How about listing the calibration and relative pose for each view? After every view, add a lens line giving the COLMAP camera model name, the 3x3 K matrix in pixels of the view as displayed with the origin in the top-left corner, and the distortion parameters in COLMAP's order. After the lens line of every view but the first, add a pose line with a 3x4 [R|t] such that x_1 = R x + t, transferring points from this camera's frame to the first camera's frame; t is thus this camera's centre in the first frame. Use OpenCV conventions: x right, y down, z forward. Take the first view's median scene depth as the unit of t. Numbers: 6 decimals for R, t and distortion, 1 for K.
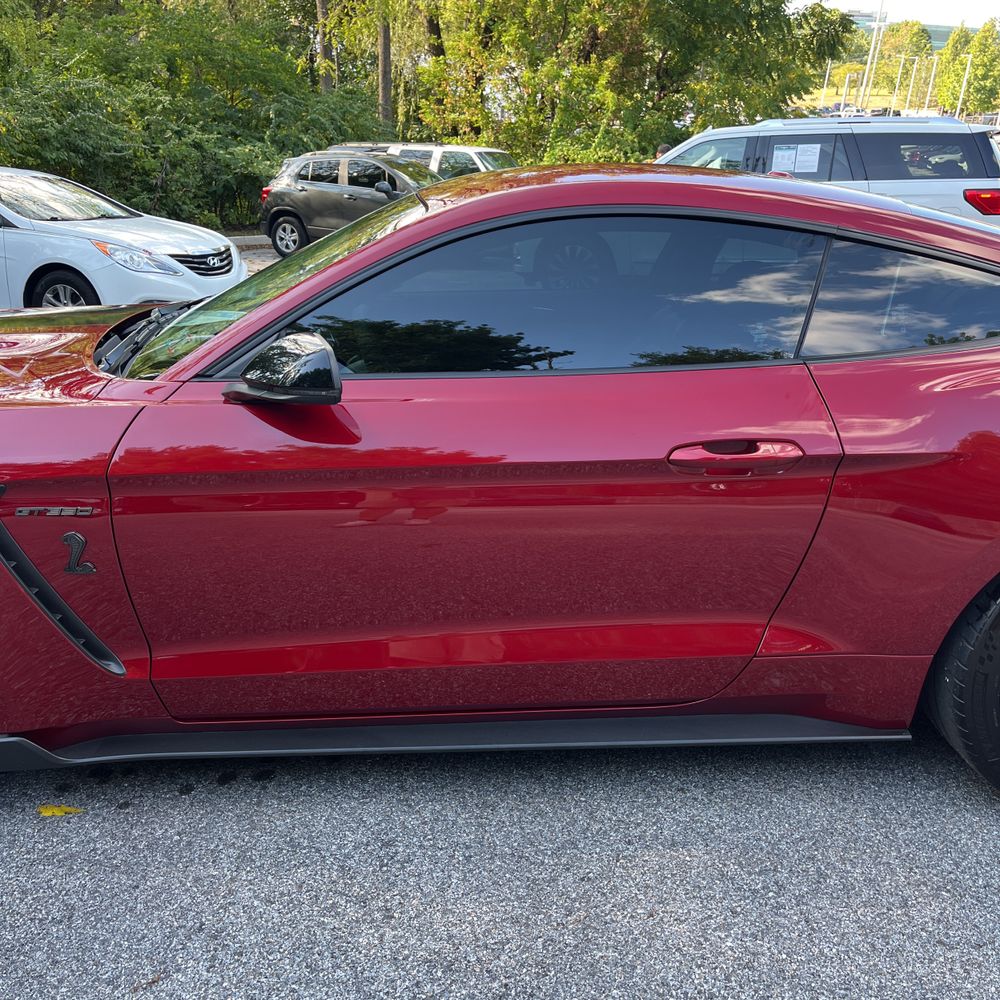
lens RADIAL K [[1029.1, 0, 500.0], [0, 1029.1, 500.0], [0, 0, 1]] dist [0.025706, -0.018232]
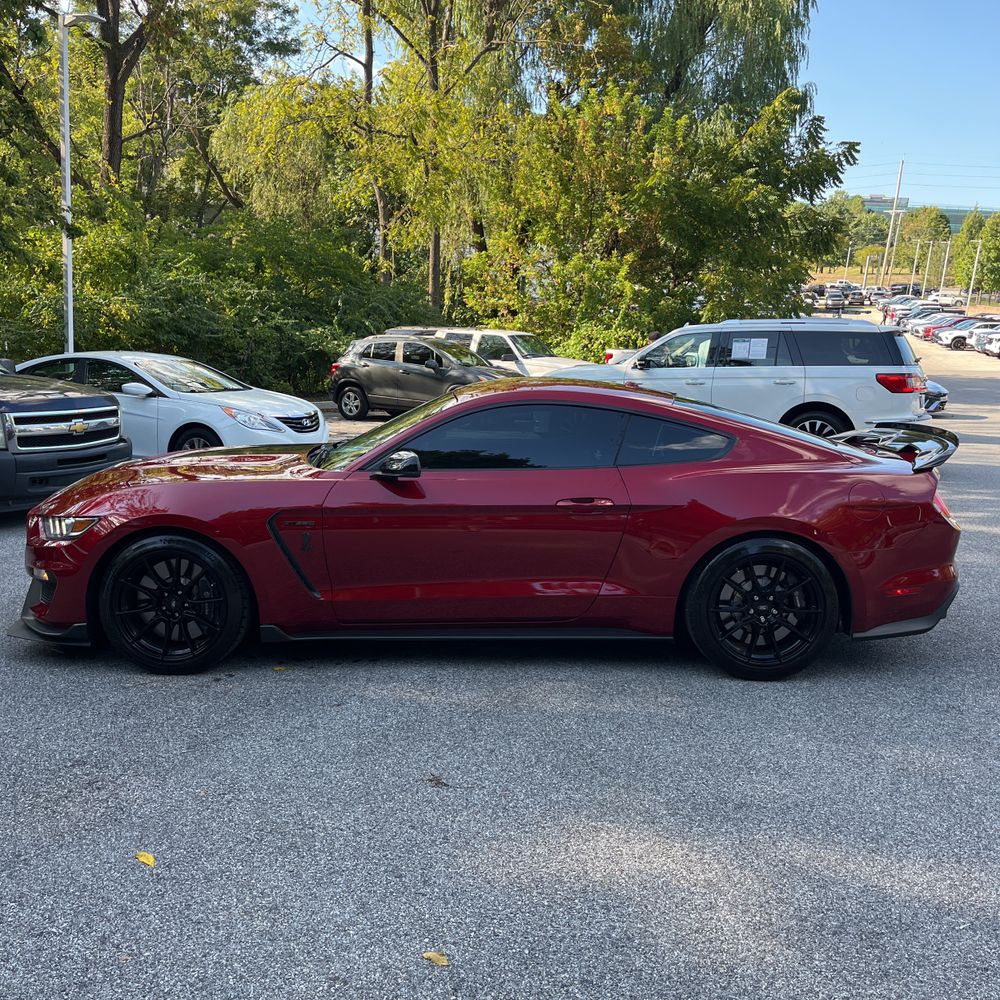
lens RADIAL K [[1029.1, 0, 500.0], [0, 1029.1, 500.0], [0, 0, 1]] dist [0.025706, -0.018232]
pose [[0.999198, 0.011359, -0.038392, 0.014802], [-0.017117, 0.988055, -0.153149, 0.036744], [0.036194, 0.153684, 0.987457, -0.157431]]
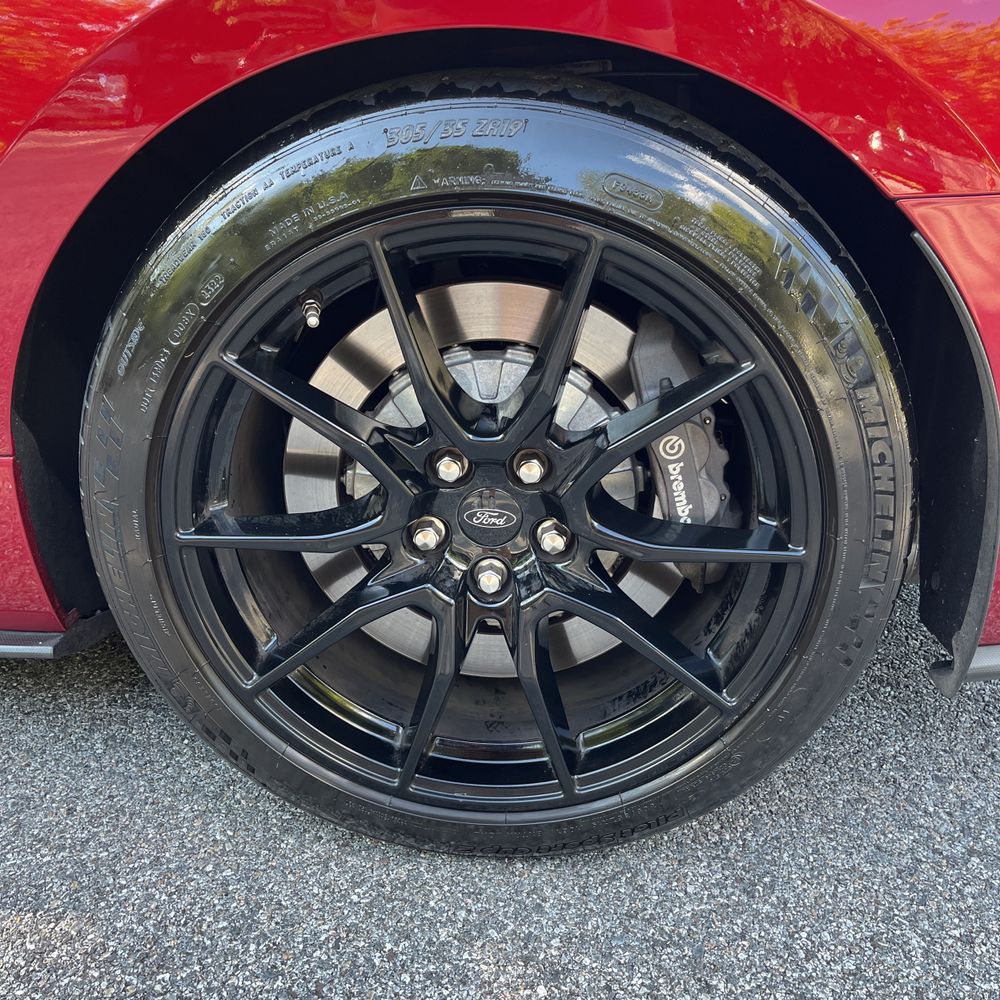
lens RADIAL K [[1005.5, 0, 493.7], [0, 1005.5, 503.8], [0, 0, 1]] dist [0.015209, -0.006284]
pose [[0.994944, 0.039277, -0.092437, 0.081418], [-0.028443, 0.992873, 0.115733, 0.014700], [0.096323, -0.112518, 0.988970, 0.079148]]
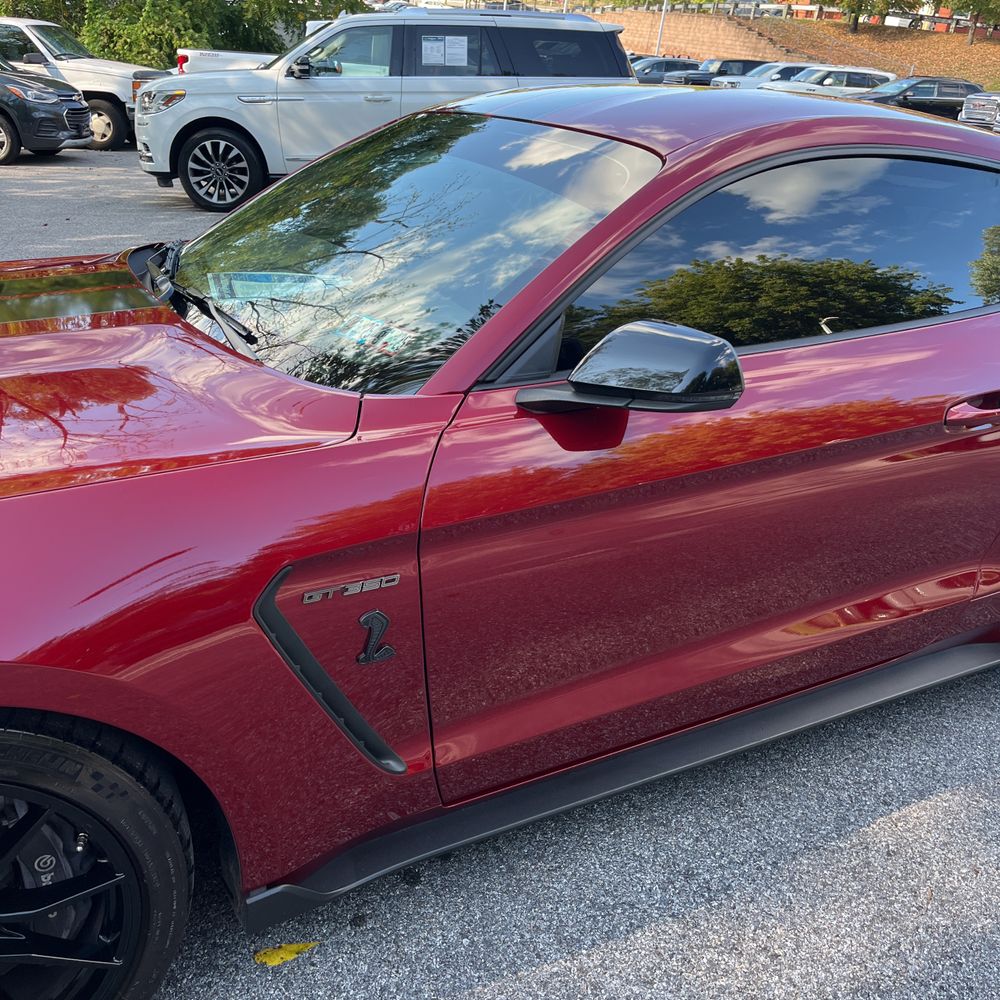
lens RADIAL K [[1029.1, 0, 500.0], [0, 1029.1, 500.0], [0, 0, 1]] dist [0.025706, -0.018232]
pose [[0.904626, -0.146476, 0.400246, -0.072690], [0.104806, 0.986704, 0.124220, -0.015442], [-0.413119, -0.070425, 0.907950, 0.033909]]
